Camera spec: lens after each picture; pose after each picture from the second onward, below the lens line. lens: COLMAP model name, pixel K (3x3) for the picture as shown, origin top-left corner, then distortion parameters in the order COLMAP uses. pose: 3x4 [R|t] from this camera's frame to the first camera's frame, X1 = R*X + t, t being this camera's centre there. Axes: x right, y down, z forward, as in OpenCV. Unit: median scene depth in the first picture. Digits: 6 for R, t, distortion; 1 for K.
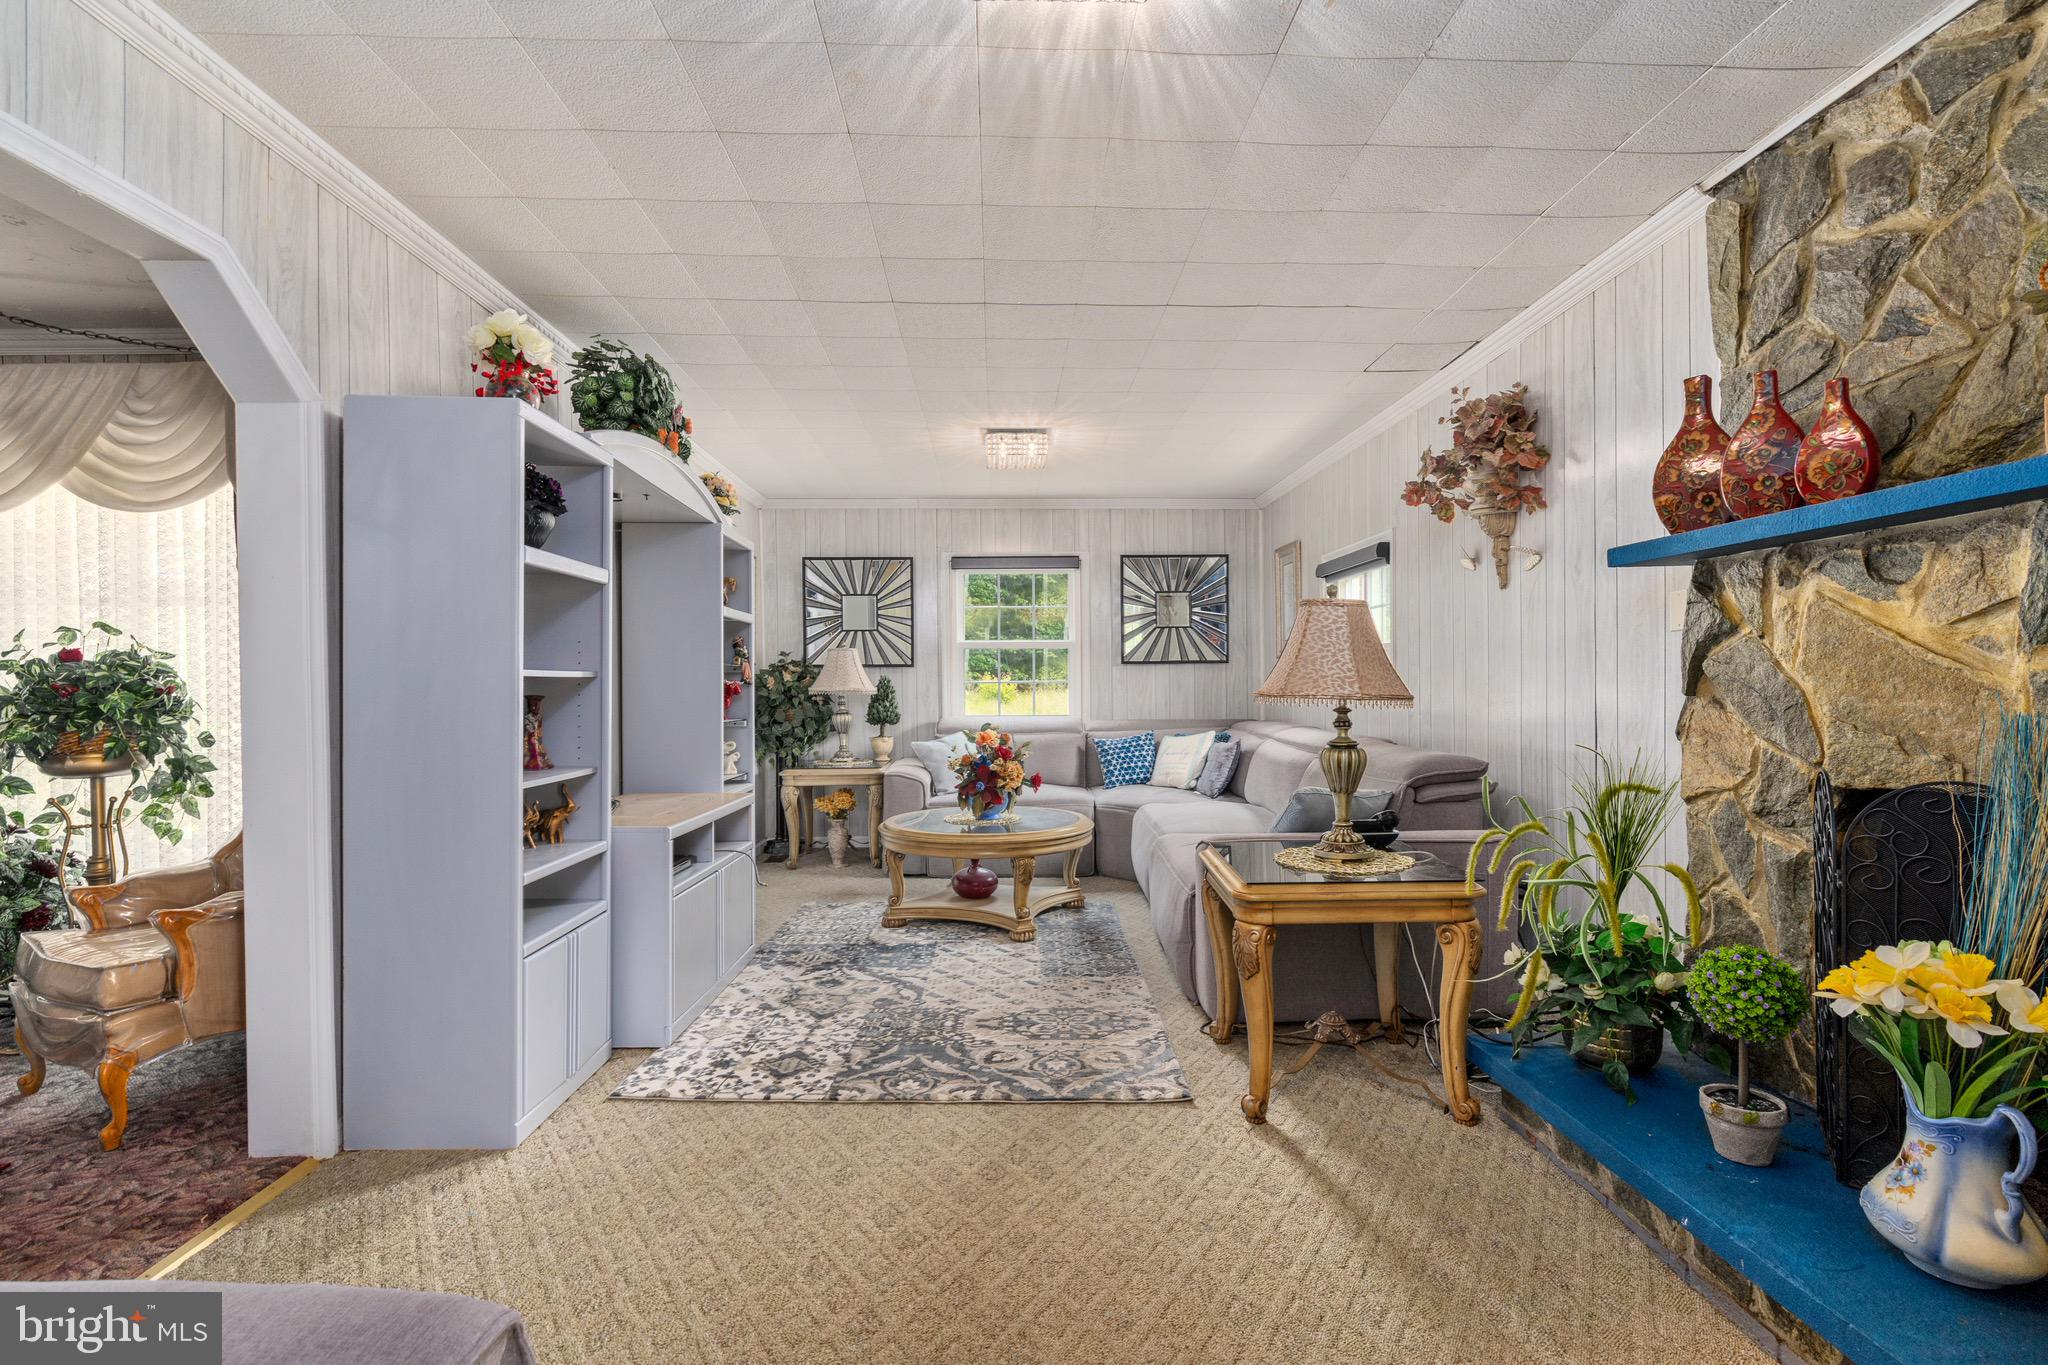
lens RADIAL K [[929.9, 0, 1029.5], [0, 929.9, 690.7], [0, 0, 1]] dist [-0.007981, 0.002250]
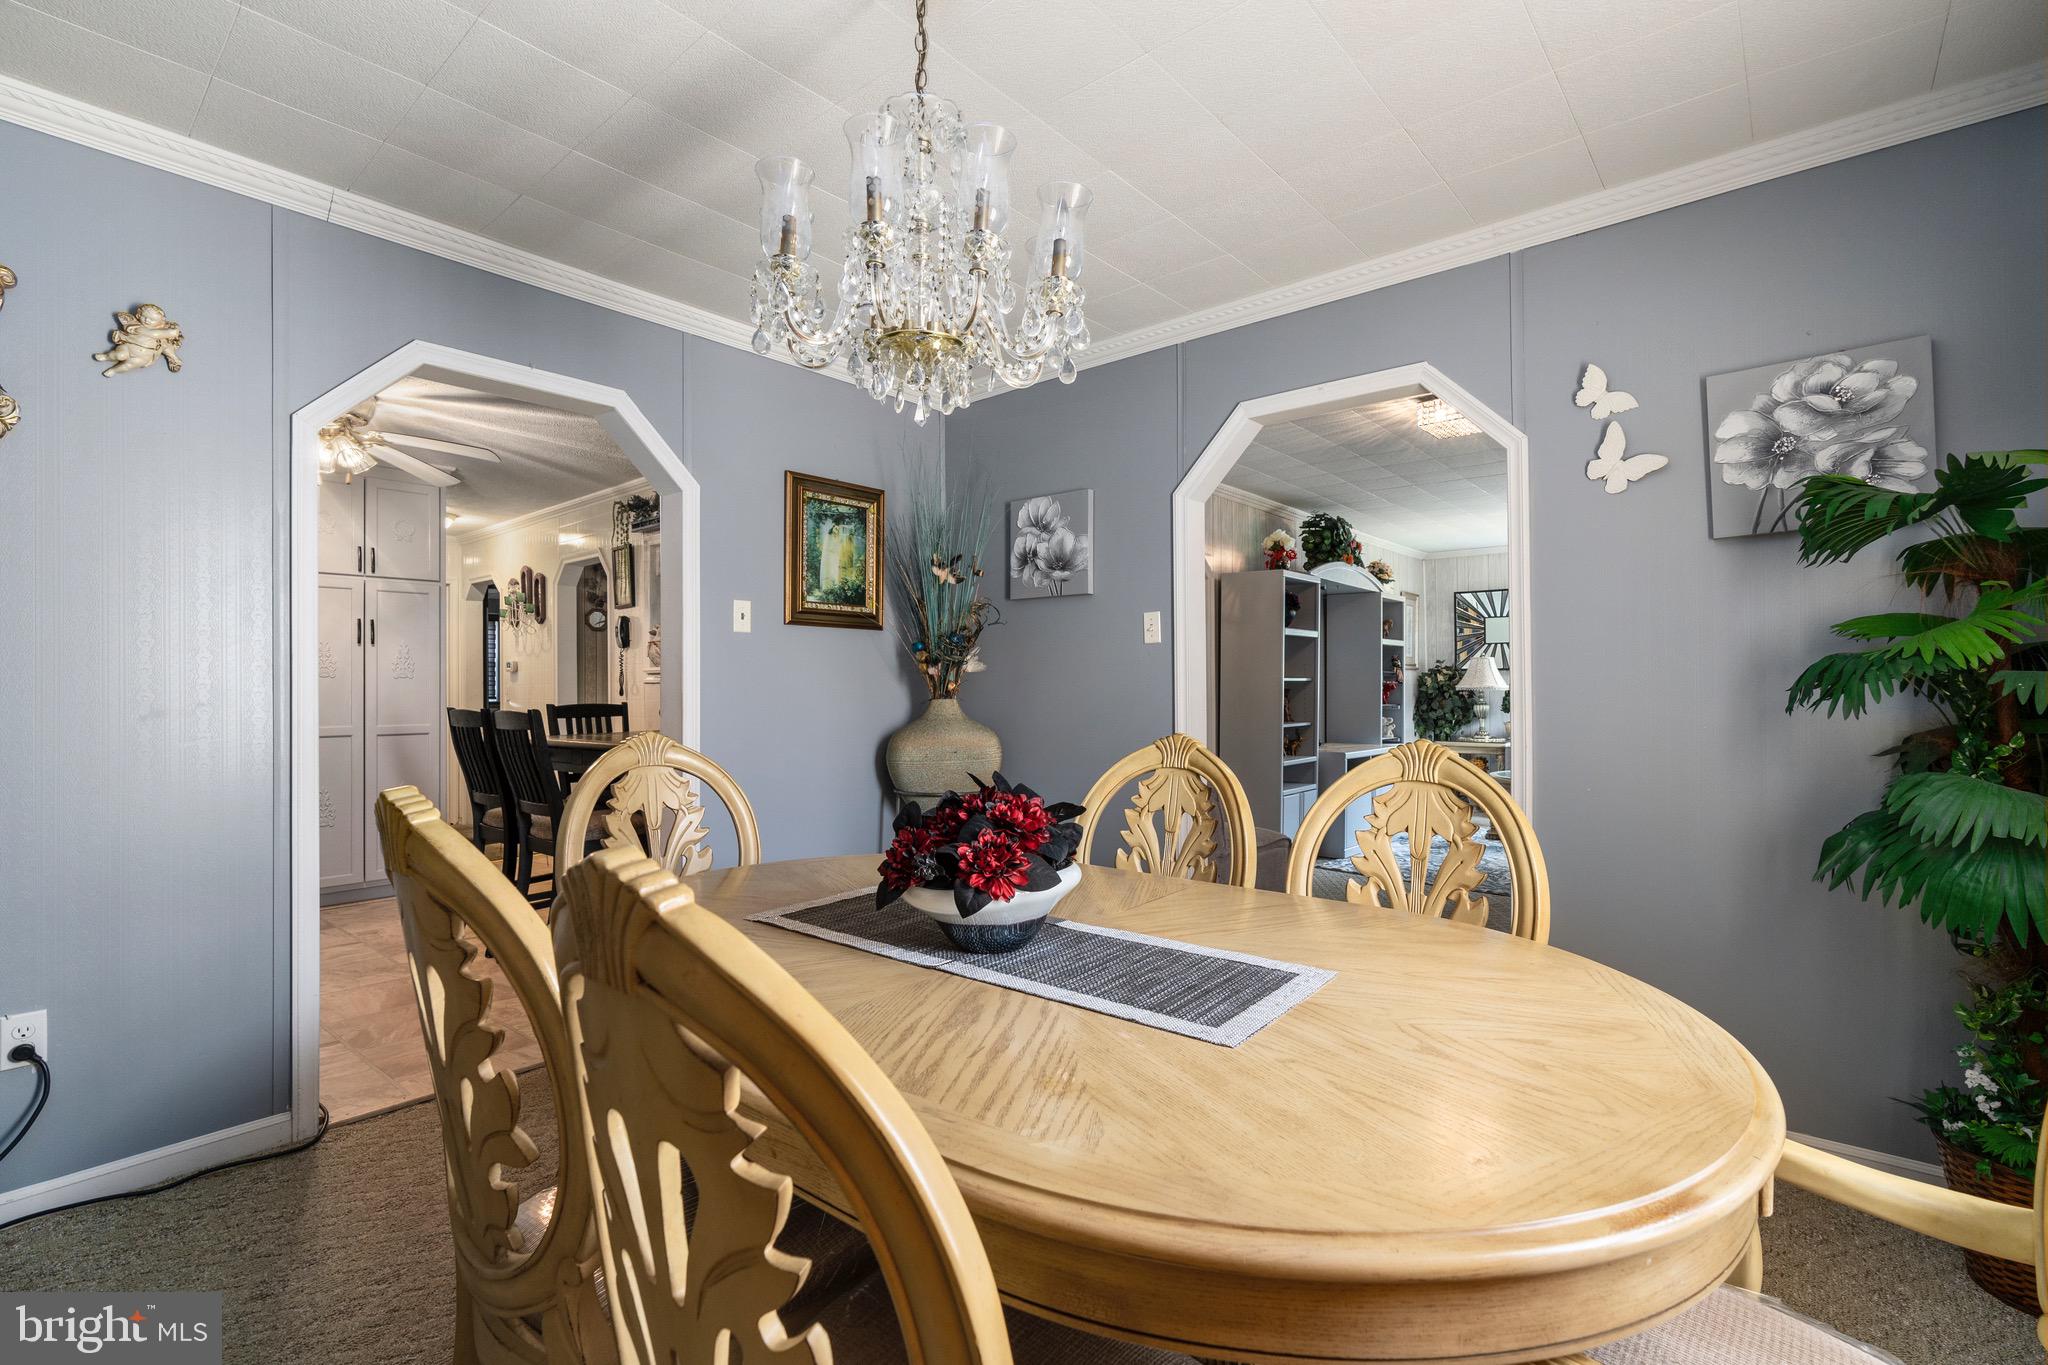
lens RADIAL K [[929.9, 0, 1015.4], [0, 929.9, 677.4], [0, 0, 1]] dist [-0.007981, 0.002250]
pose [[0.732958, -0.002571, -0.680269, 0.486590], [-0.004499, 0.999953, -0.008627, -0.000692], [0.680259, 0.009384, 0.732912, -1.034372]]
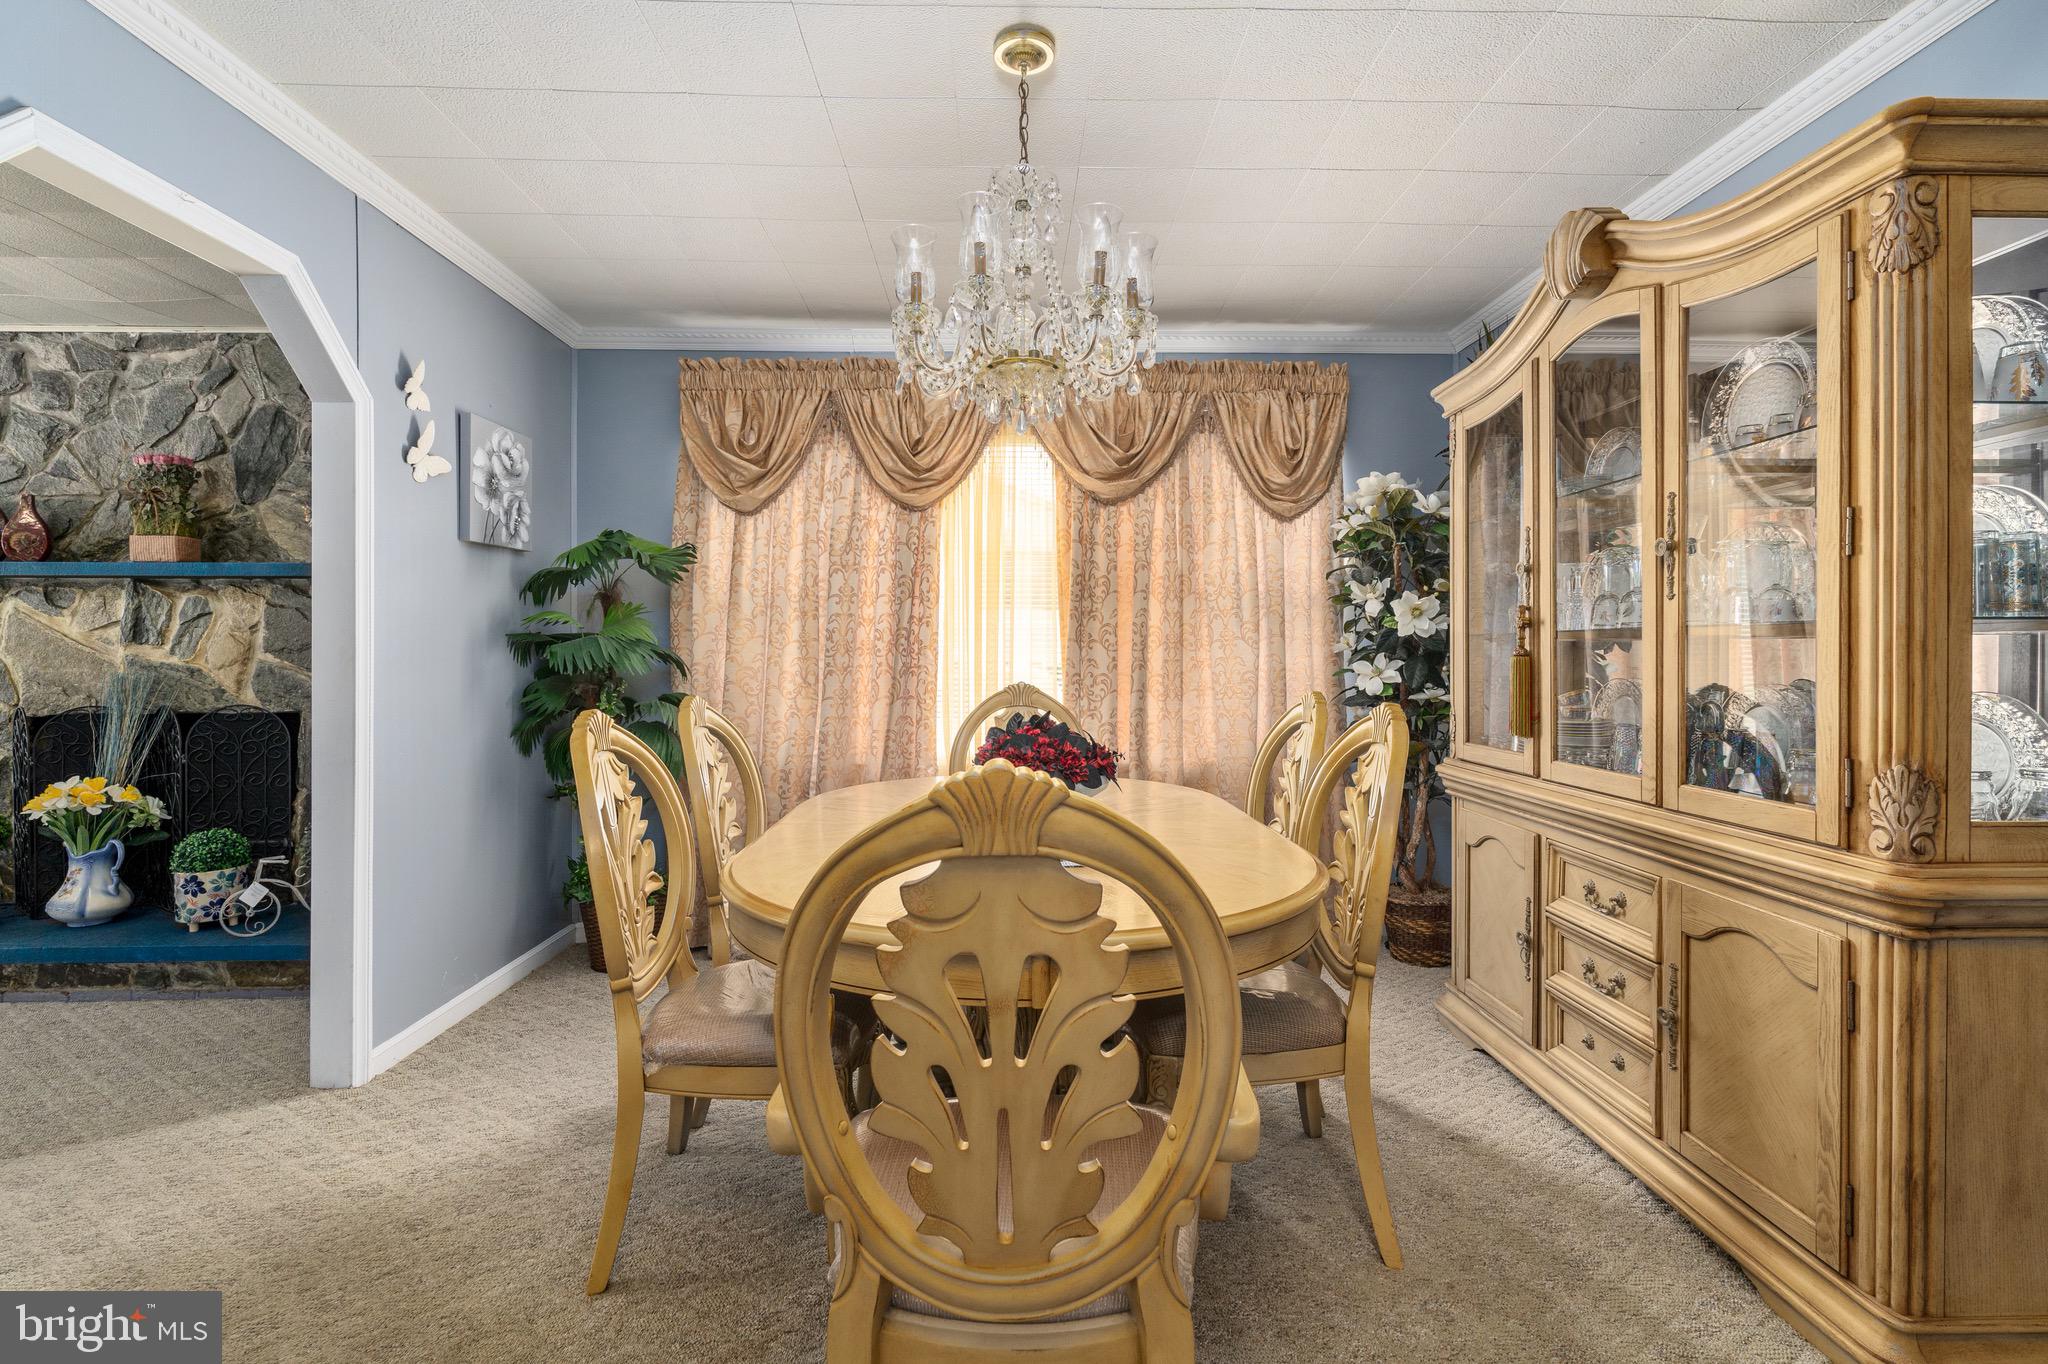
lens RADIAL K [[929.9, 0, 1022.9], [0, 929.9, 656.0], [0, 0, 1]] dist [-0.007981, 0.002250]
pose [[0.008895, 0.005052, 0.999948, -0.623177], [0.007378, 0.999960, -0.005118, 0.005732], [-0.999933, 0.007423, 0.008858, -0.654401]]
